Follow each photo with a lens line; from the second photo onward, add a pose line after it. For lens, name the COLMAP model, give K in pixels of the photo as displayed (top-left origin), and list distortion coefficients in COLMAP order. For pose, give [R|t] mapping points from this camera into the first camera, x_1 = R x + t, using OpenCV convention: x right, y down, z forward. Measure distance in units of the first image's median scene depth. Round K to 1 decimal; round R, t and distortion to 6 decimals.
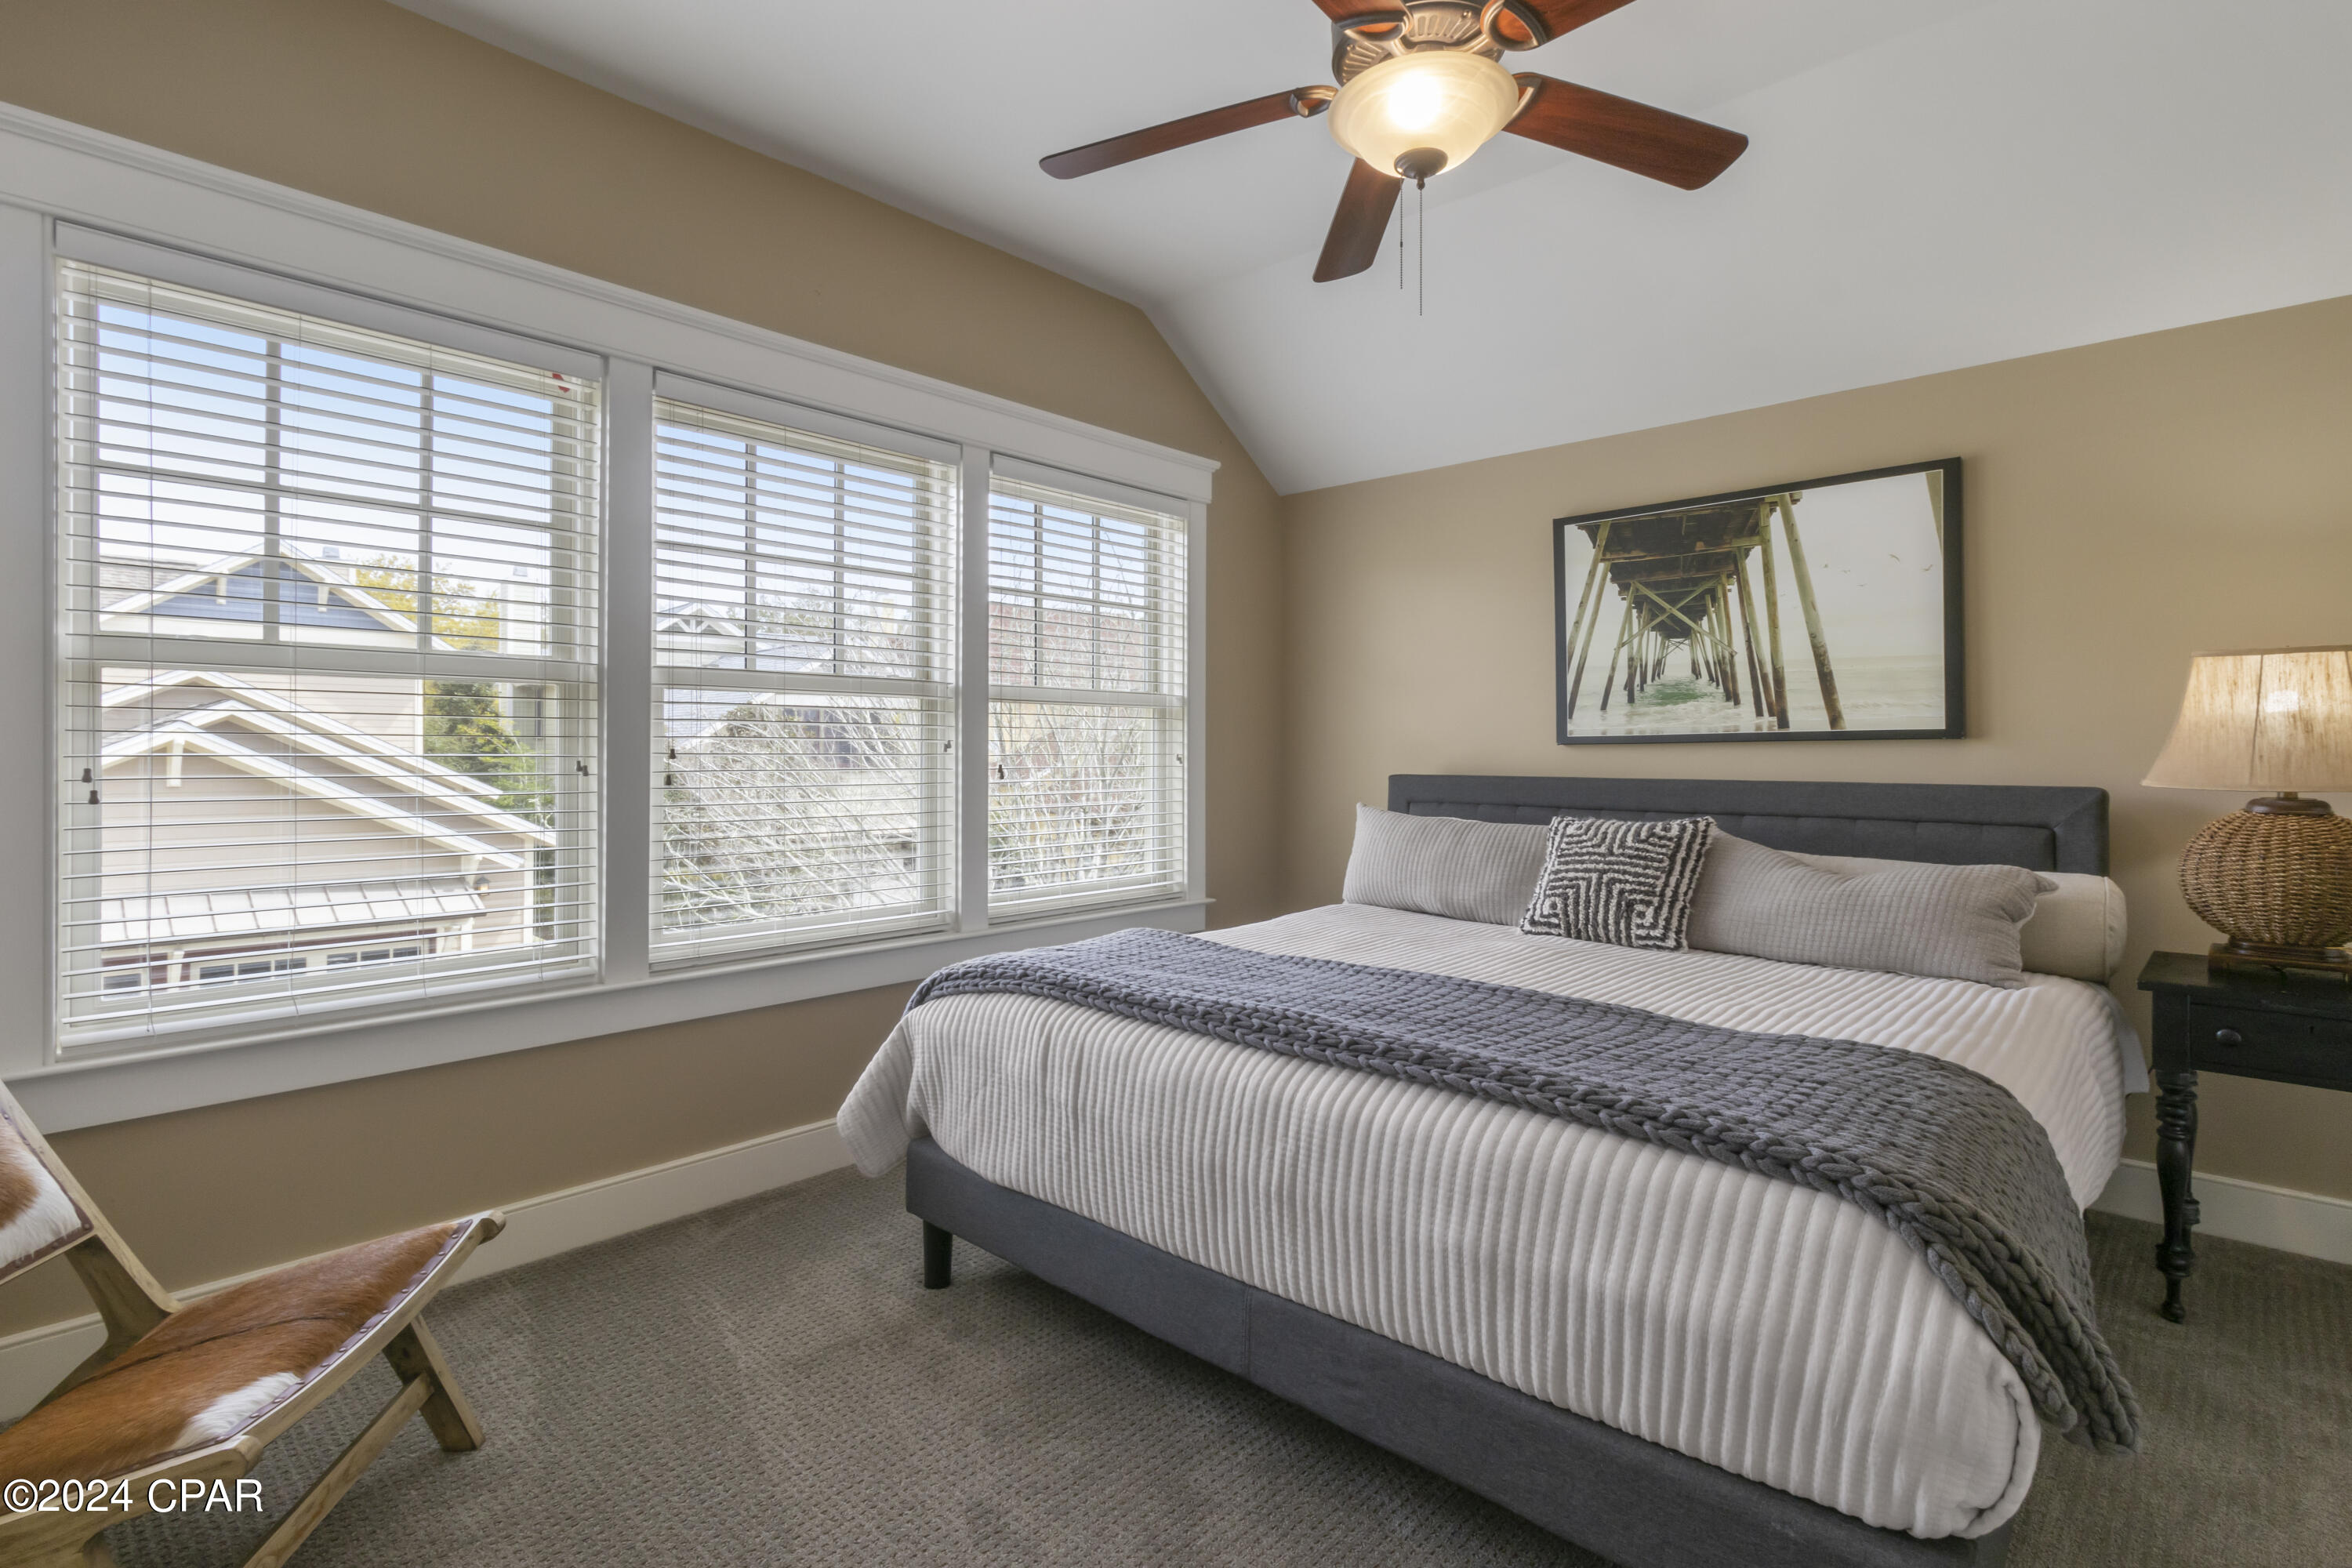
lens RADIAL K [[1105.1, 0, 1174.8], [0, 1105.1, 759.4], [0, 0, 1]] dist [0.002027, 0.000950]
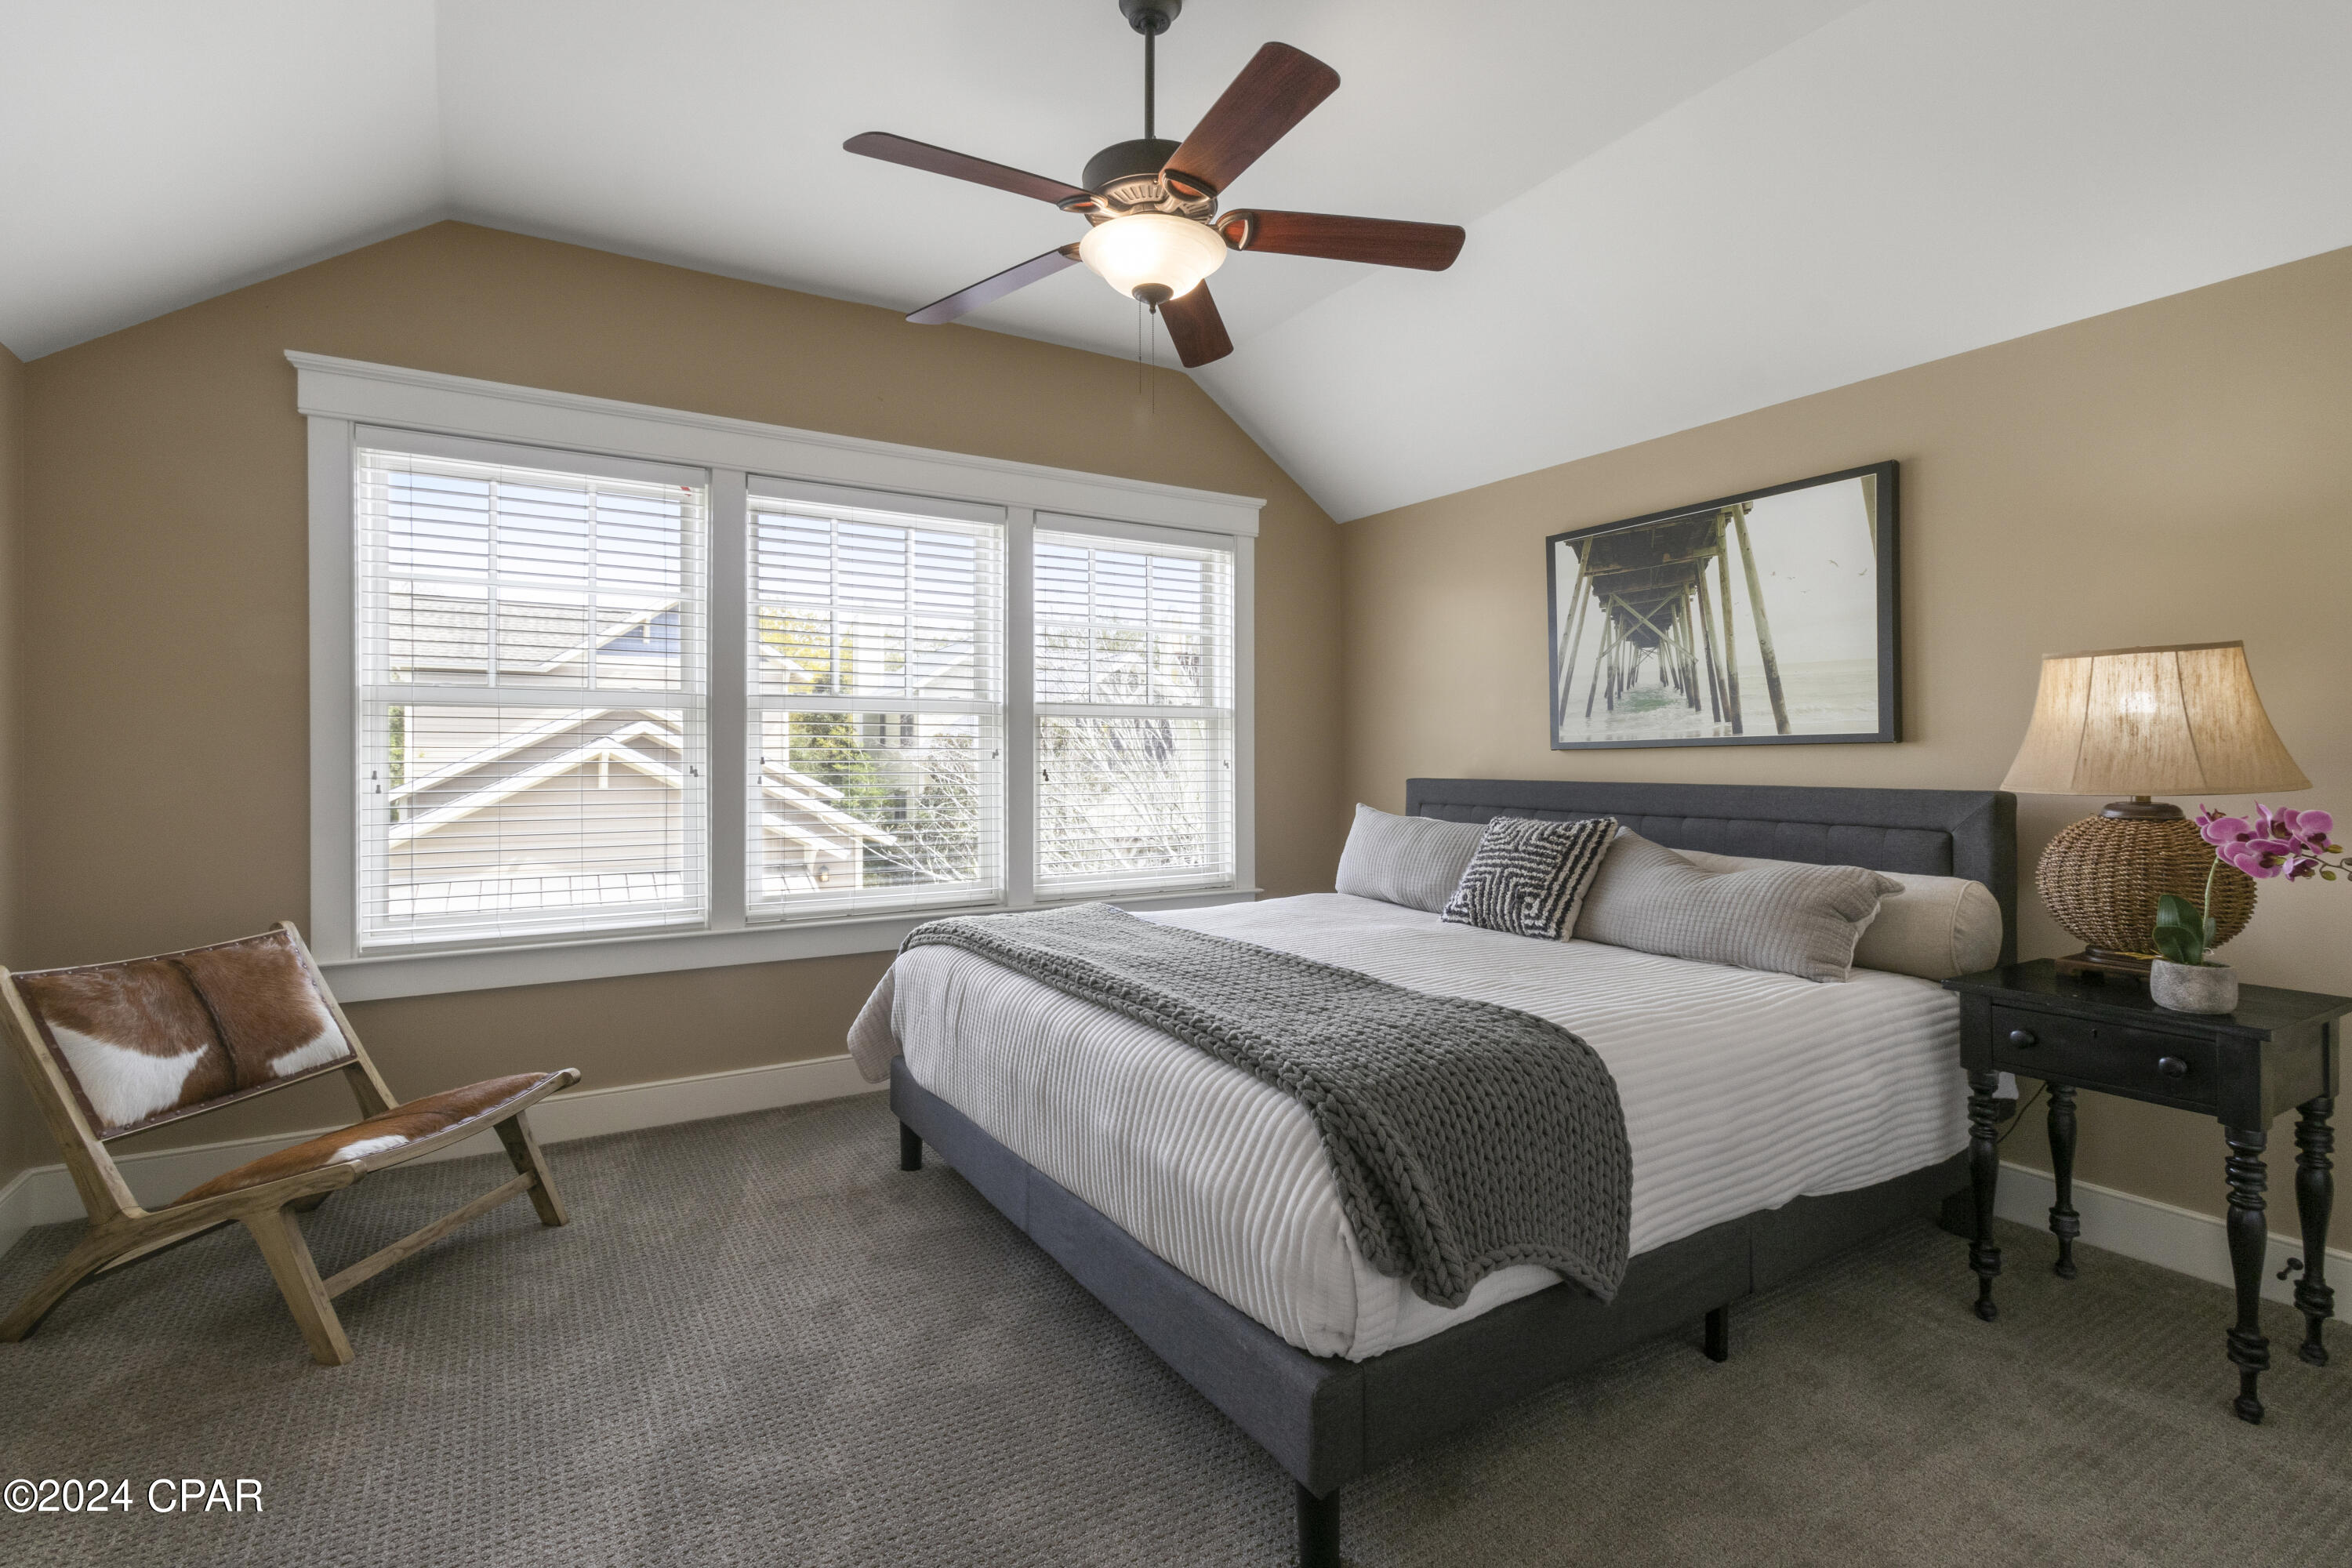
lens RADIAL K [[1105.1, 0, 1215.7], [0, 1105.1, 772.2], [0, 0, 1]] dist [0.002027, 0.000950]
pose [[0.963019, 0.000348, -0.269434, 0.414789], [0.000980, 0.999988, 0.004792, 0.002638], [0.269432, -0.004878, 0.963007, -0.131537]]
